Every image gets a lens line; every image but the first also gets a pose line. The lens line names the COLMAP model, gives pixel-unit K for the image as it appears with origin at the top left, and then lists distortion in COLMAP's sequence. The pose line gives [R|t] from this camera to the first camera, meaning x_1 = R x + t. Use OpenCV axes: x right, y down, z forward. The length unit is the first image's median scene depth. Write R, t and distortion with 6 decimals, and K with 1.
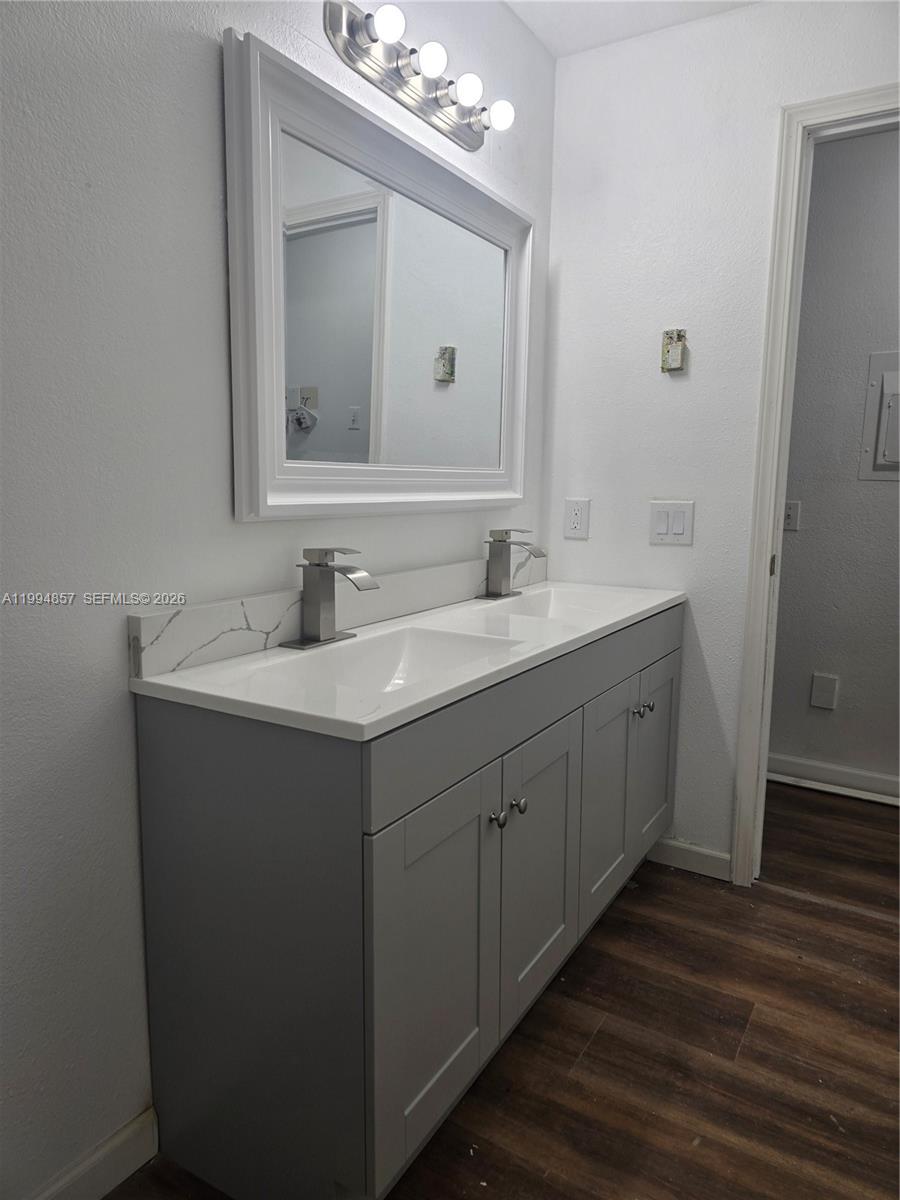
lens RADIAL K [[801.9, 0, 446.8], [0, 801.9, 596.4], [0, 0, 1]] dist [-0.002867, -0.007630]
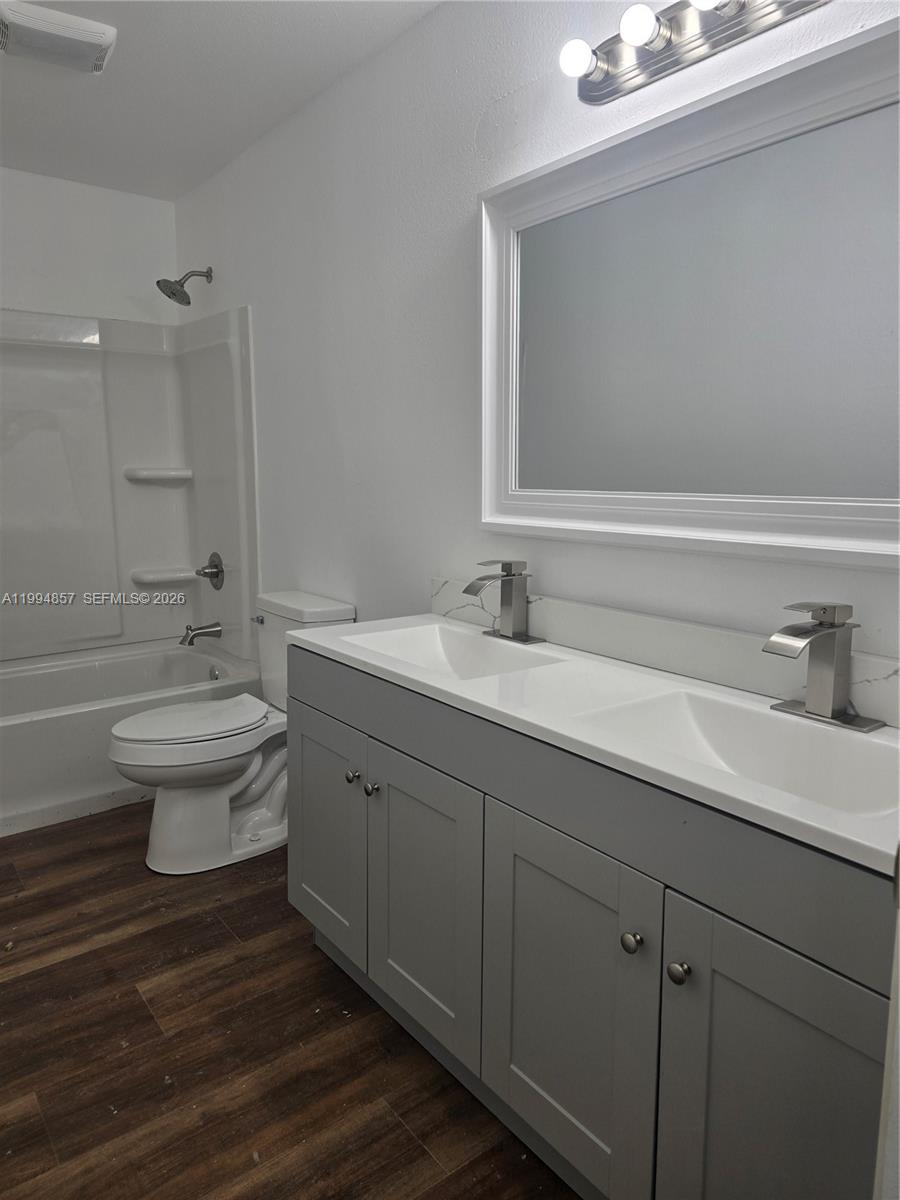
lens RADIAL K [[801.9, 0, 448.0], [0, 801.9, 599.9], [0, 0, 1]] dist [-0.002867, -0.007630]
pose [[-0.356577, 0.139226, -0.923834, 1.014223], [-0.150882, 0.967272, 0.204009, -0.239758], [0.922002, 0.212135, -0.323900, 1.331955]]
